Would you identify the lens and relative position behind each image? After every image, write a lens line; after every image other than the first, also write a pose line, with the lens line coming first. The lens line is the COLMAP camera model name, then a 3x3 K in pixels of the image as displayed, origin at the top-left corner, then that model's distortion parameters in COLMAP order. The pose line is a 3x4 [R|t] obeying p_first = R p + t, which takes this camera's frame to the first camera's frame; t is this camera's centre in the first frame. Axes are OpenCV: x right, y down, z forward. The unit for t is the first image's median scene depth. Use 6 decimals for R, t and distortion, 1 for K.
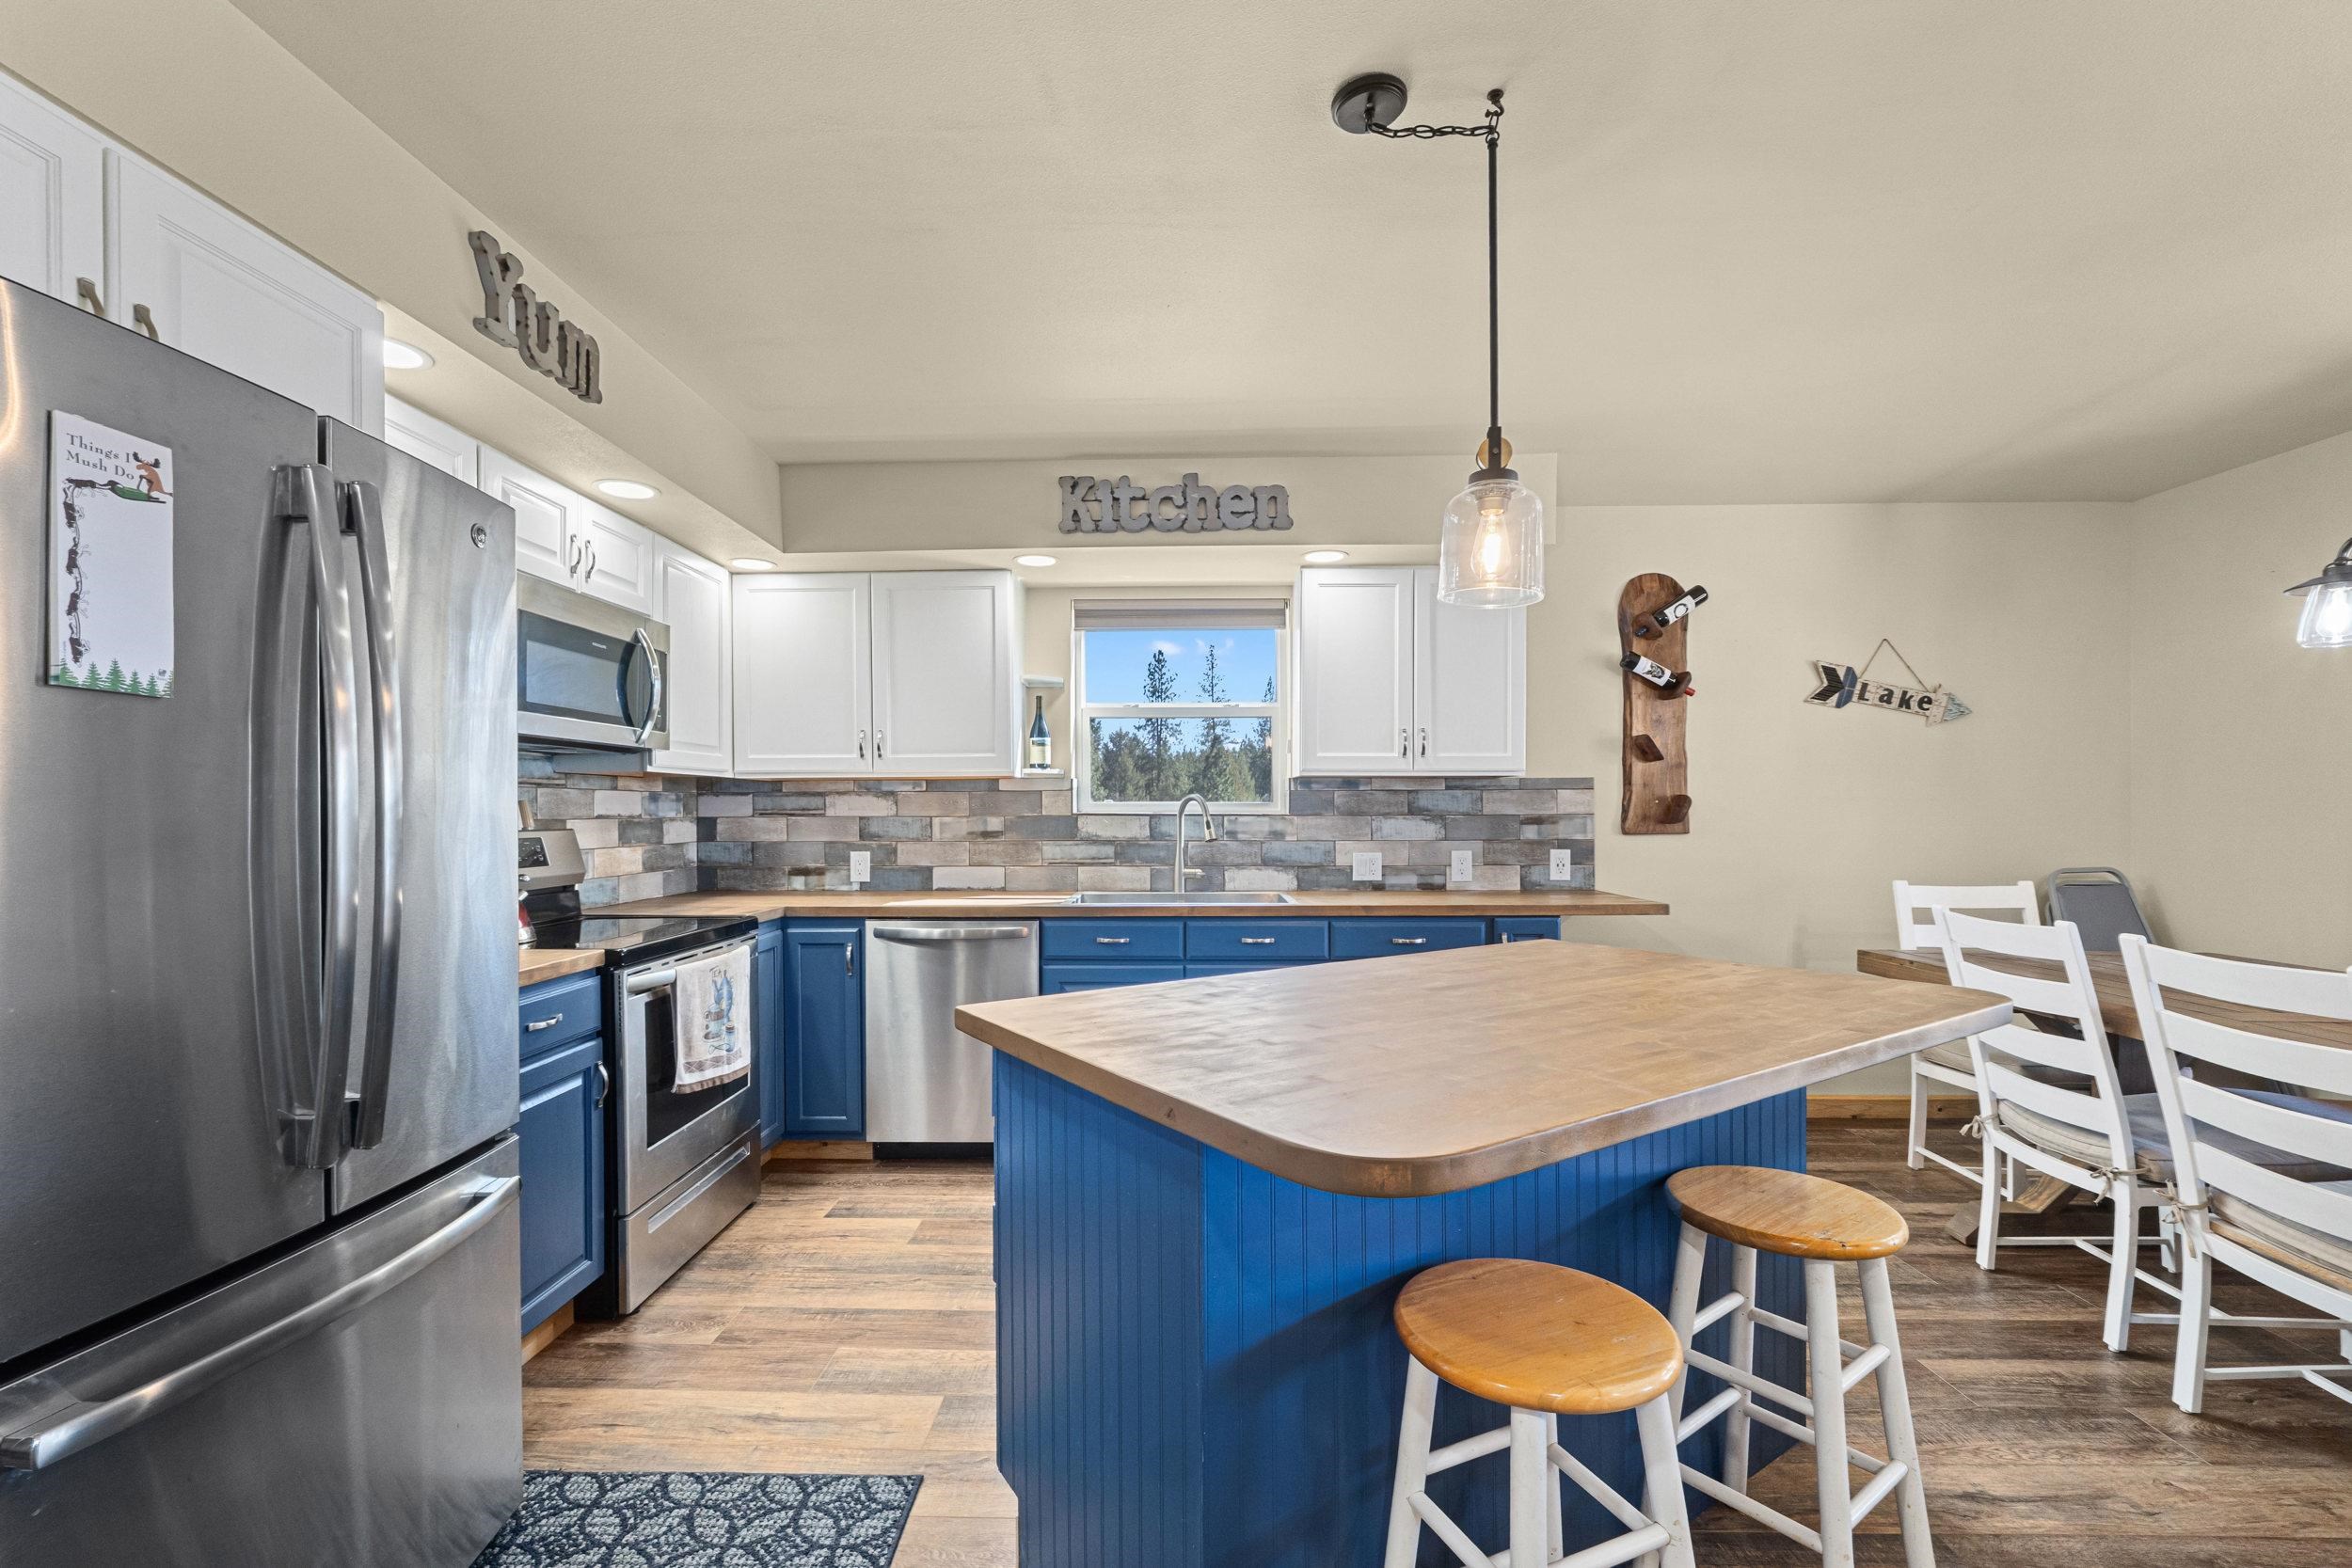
lens RADIAL K [[995.4, 0, 1166.8], [0, 995.4, 815.6], [0, 0, 1]] dist [-0.006567, 0.001043]
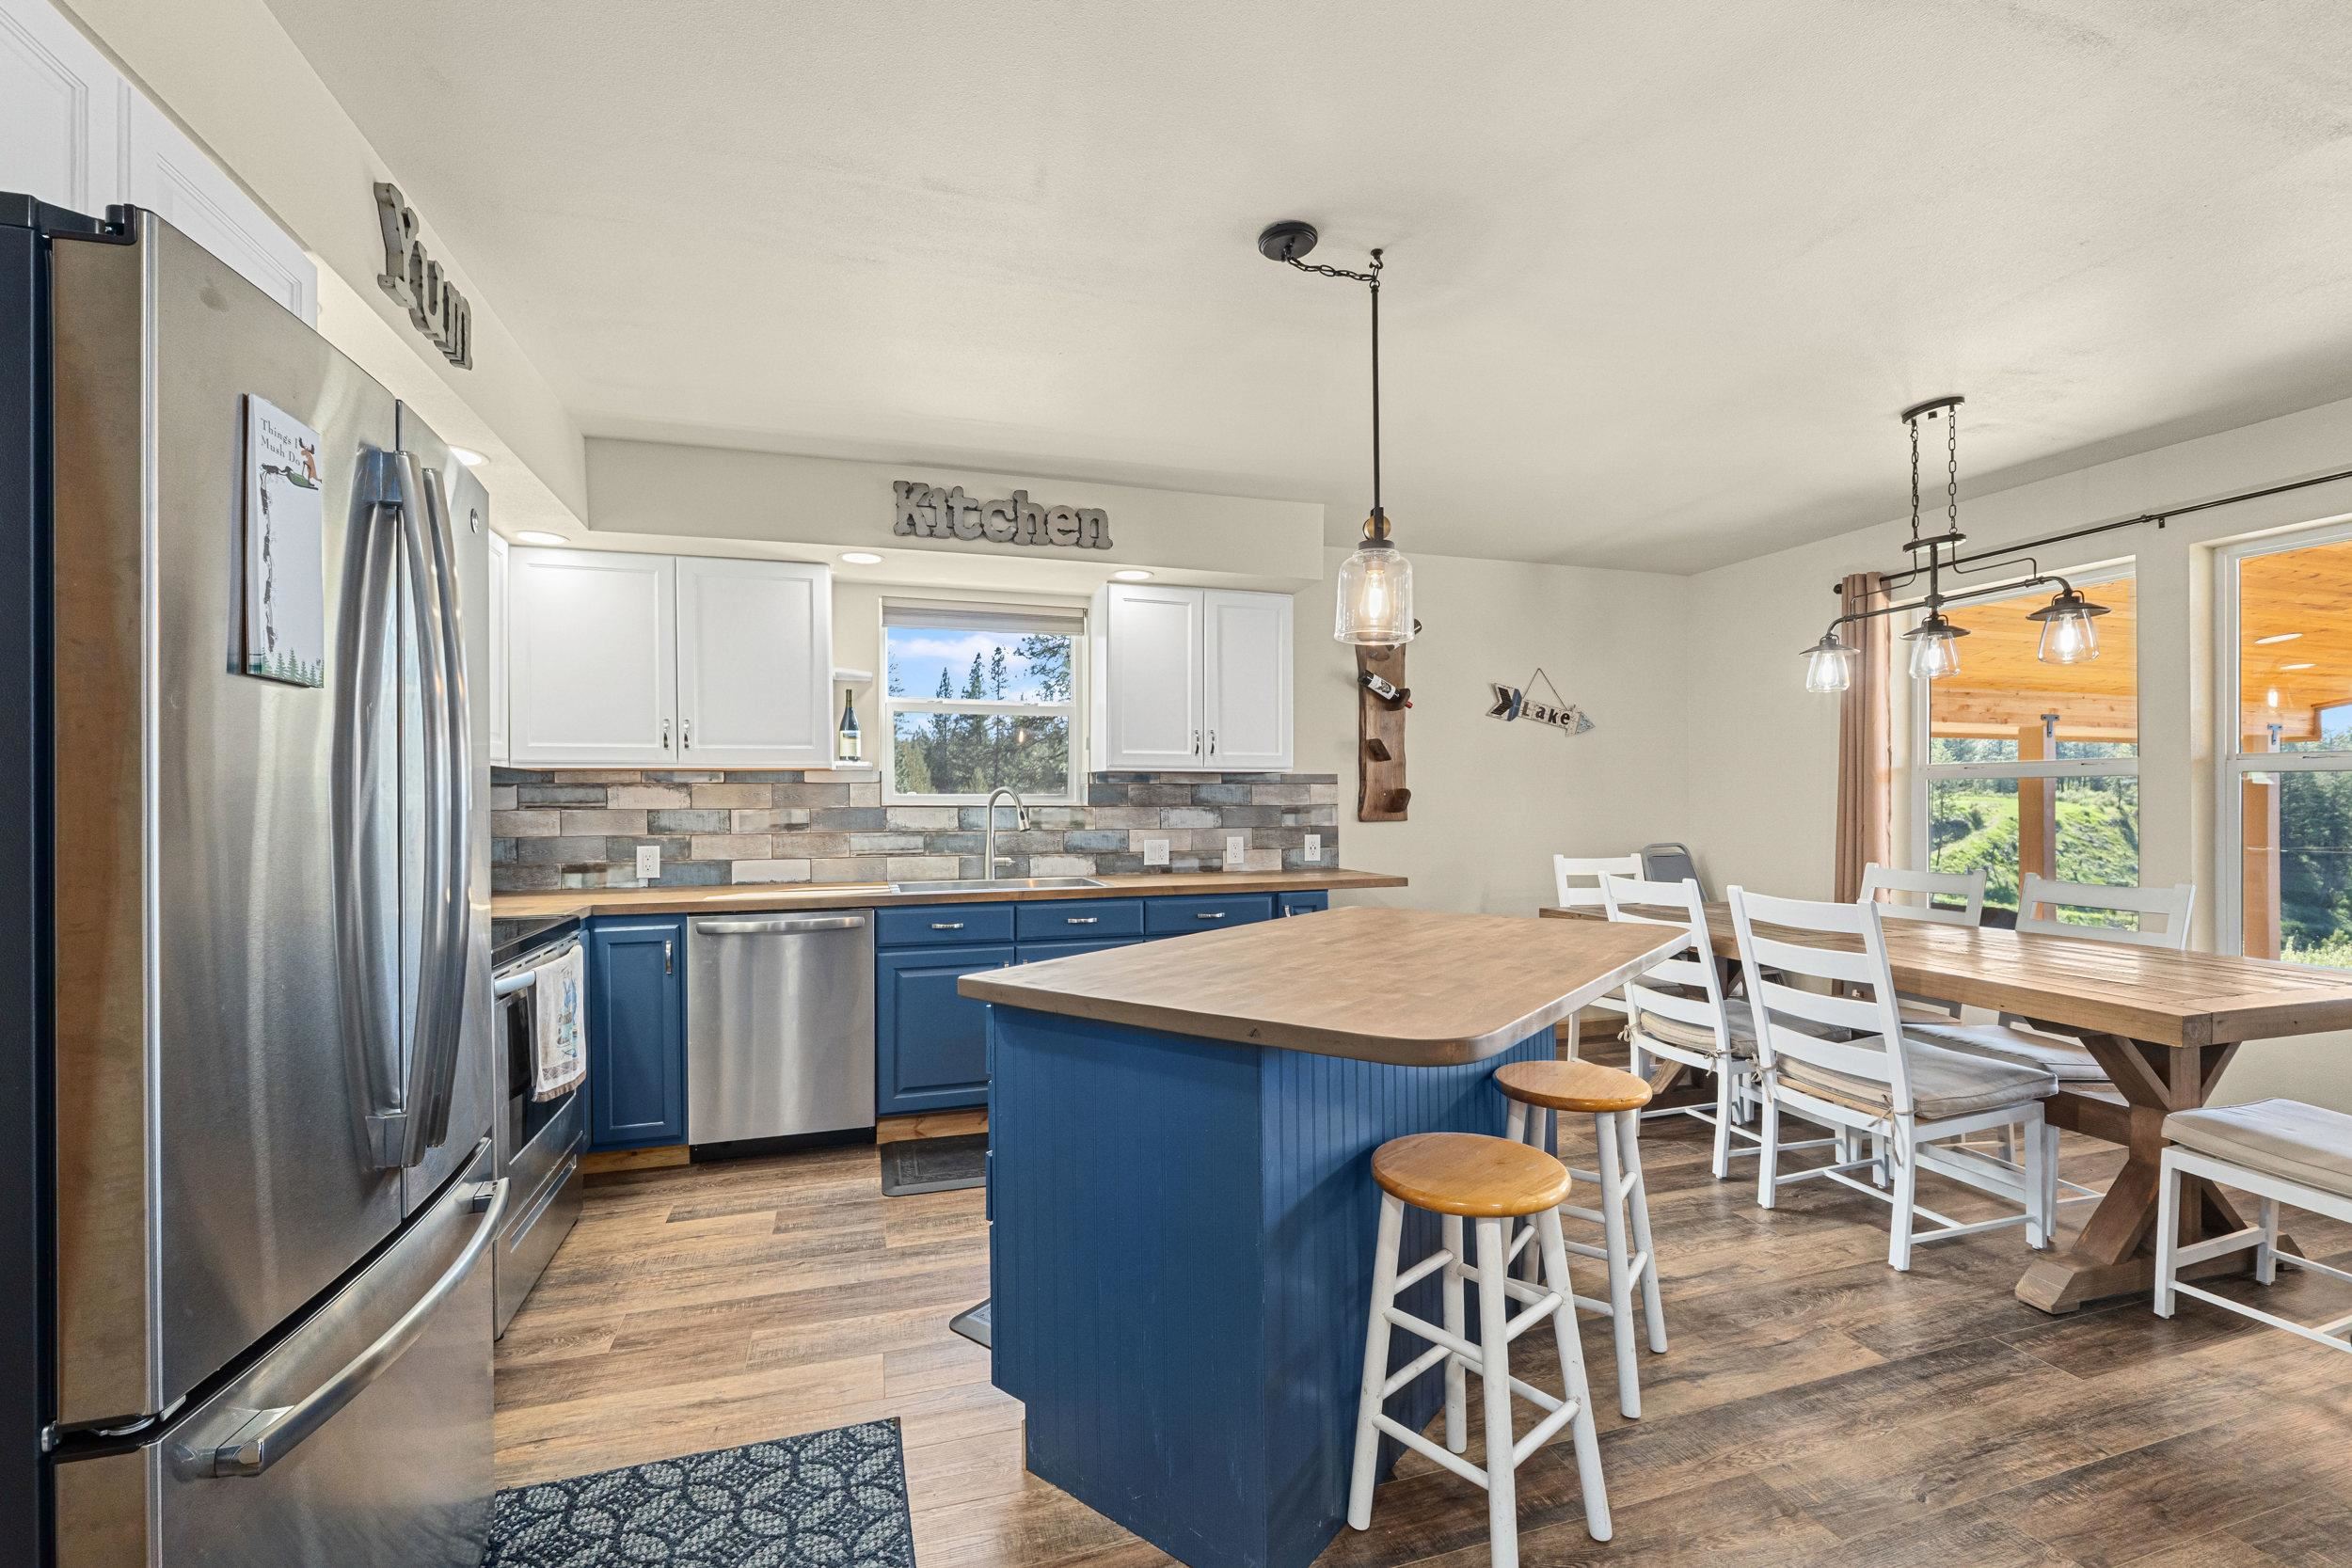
lens RADIAL K [[995.4, 0, 1166.4], [0, 995.4, 796.7], [0, 0, 1]] dist [-0.006567, 0.001043]
pose [[0.945330, 0.000262, 0.326115, -0.176625], [0.003511, 0.999934, -0.010981, 0.001215], [-0.326096, 0.011525, 0.945266, -0.068020]]
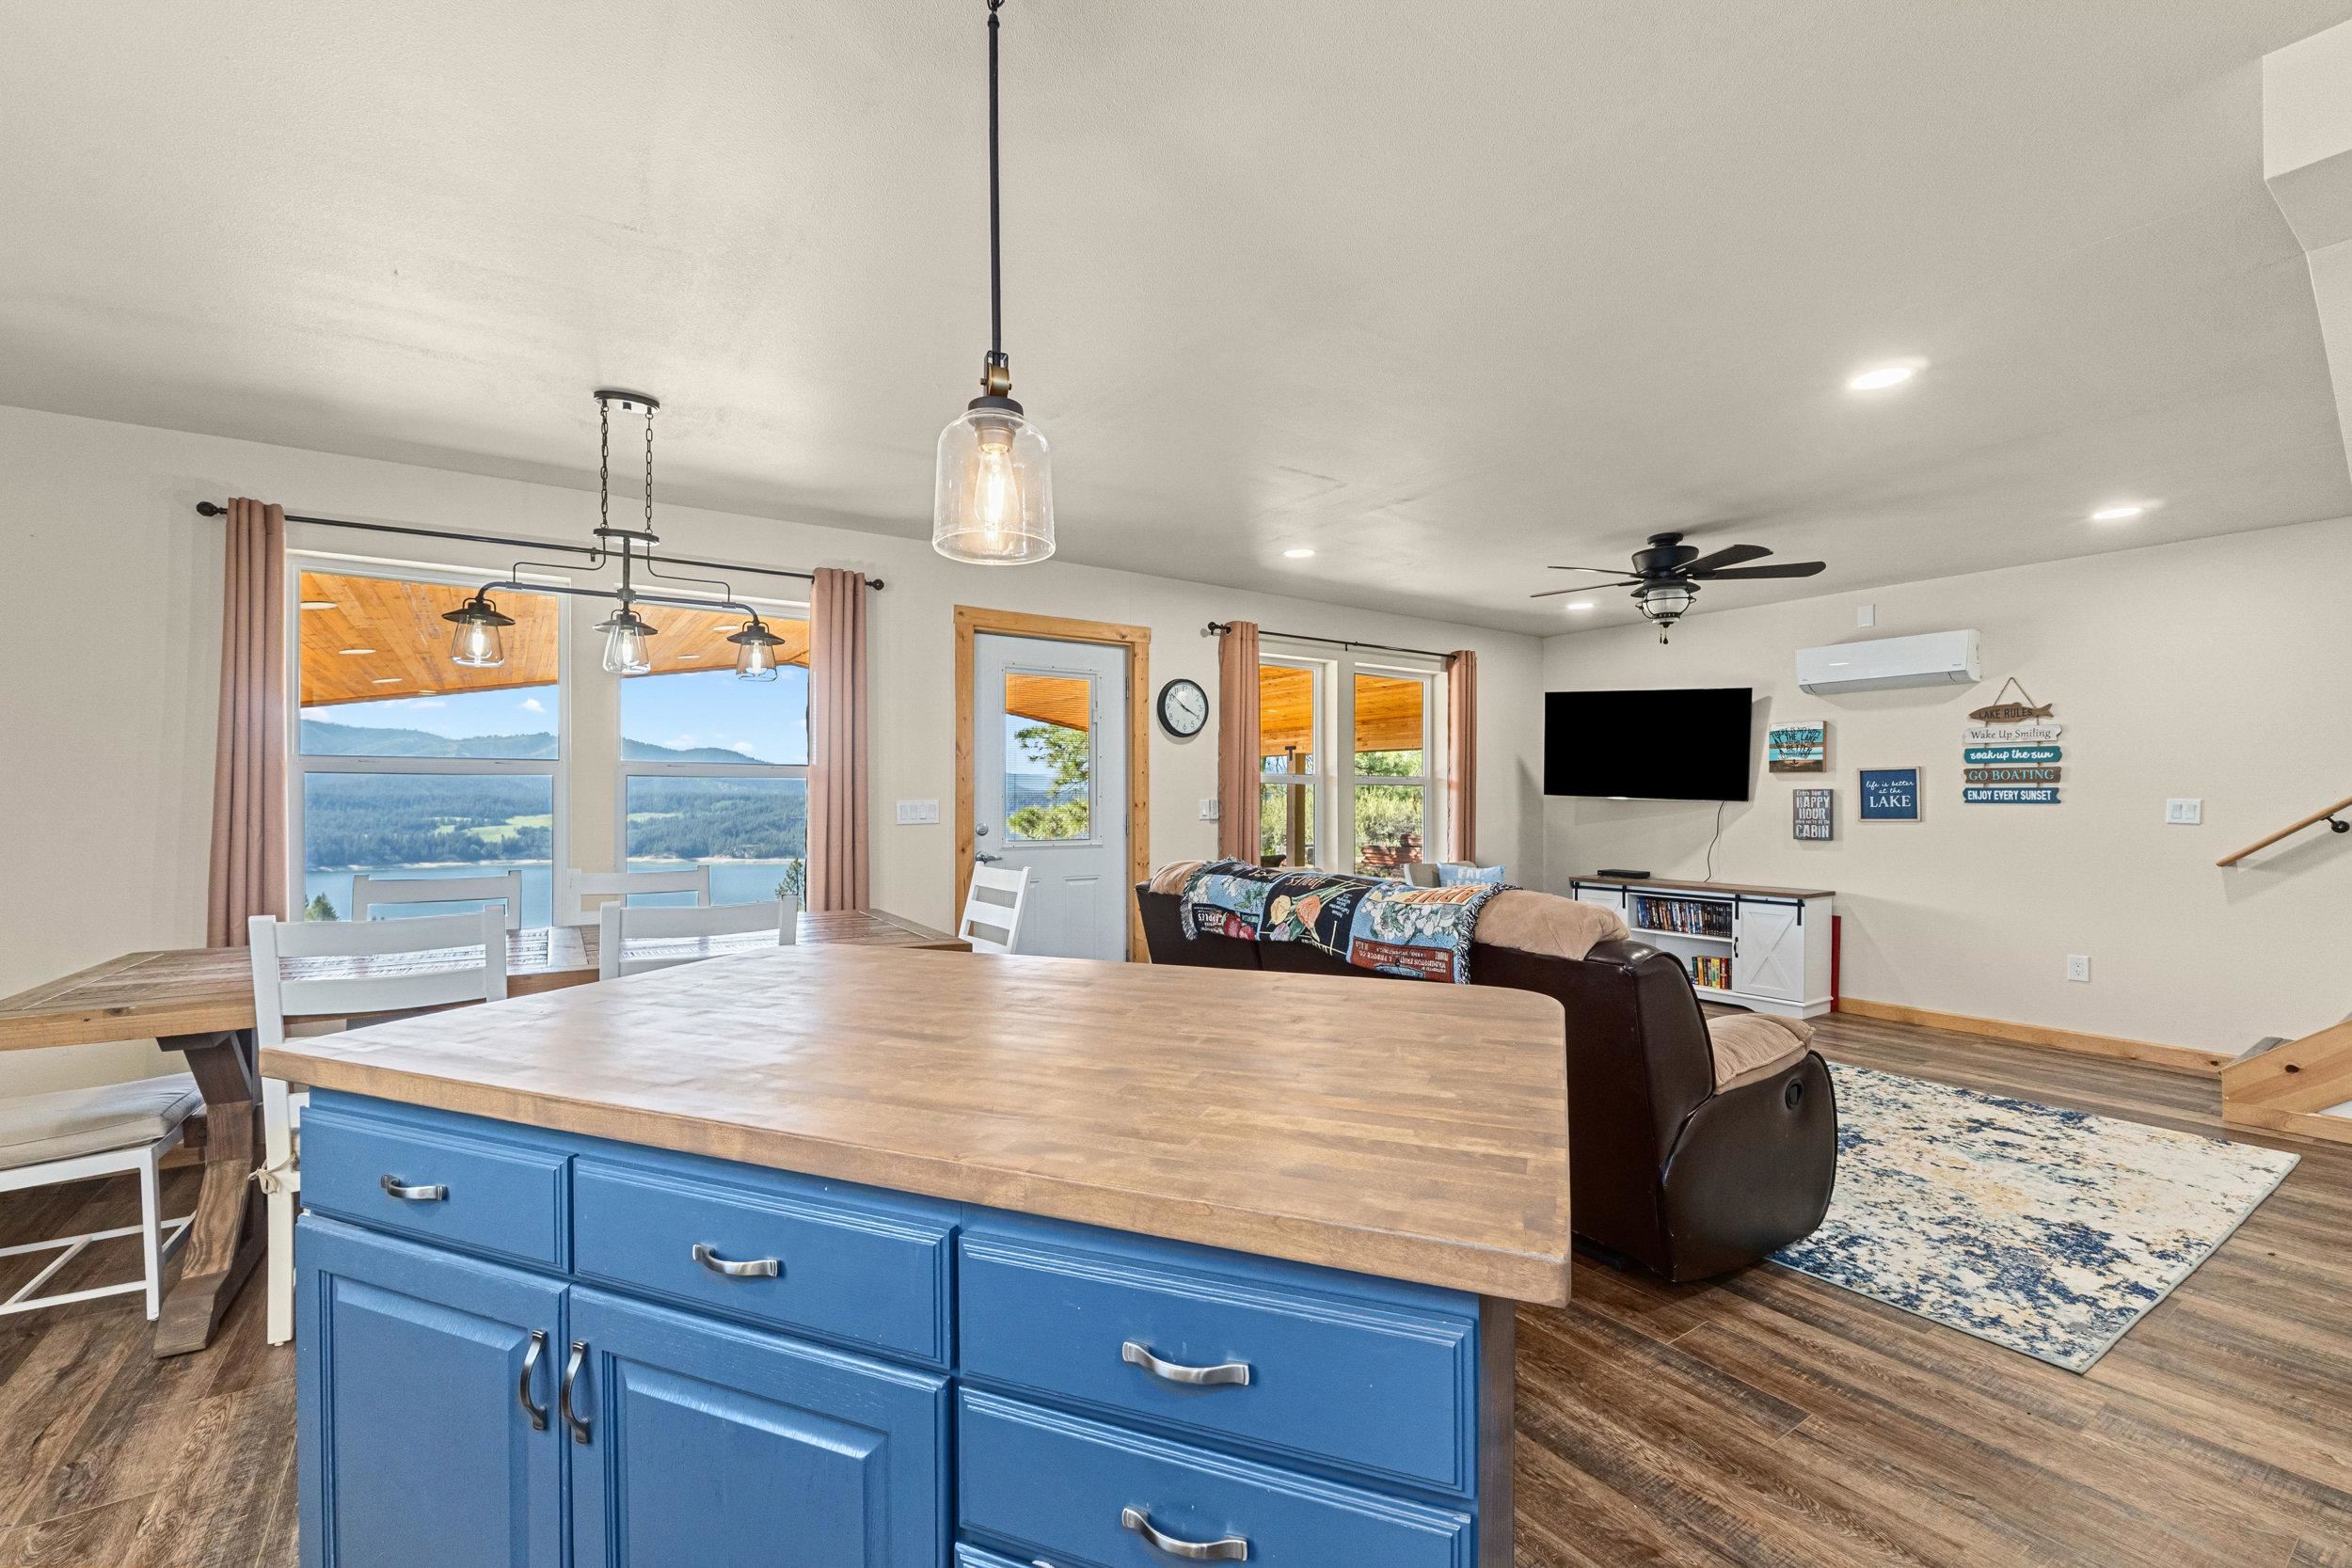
lens RADIAL K [[995.4, 0, 1165.6], [0, 995.4, 799.9], [0, 0, 1]] dist [-0.006567, 0.001043]
pose [[-0.586751, -0.004905, 0.809752, -0.224783], [0.005509, 0.999934, 0.010050, -0.007474], [-0.809748, 0.010358, -0.586686, 0.683778]]
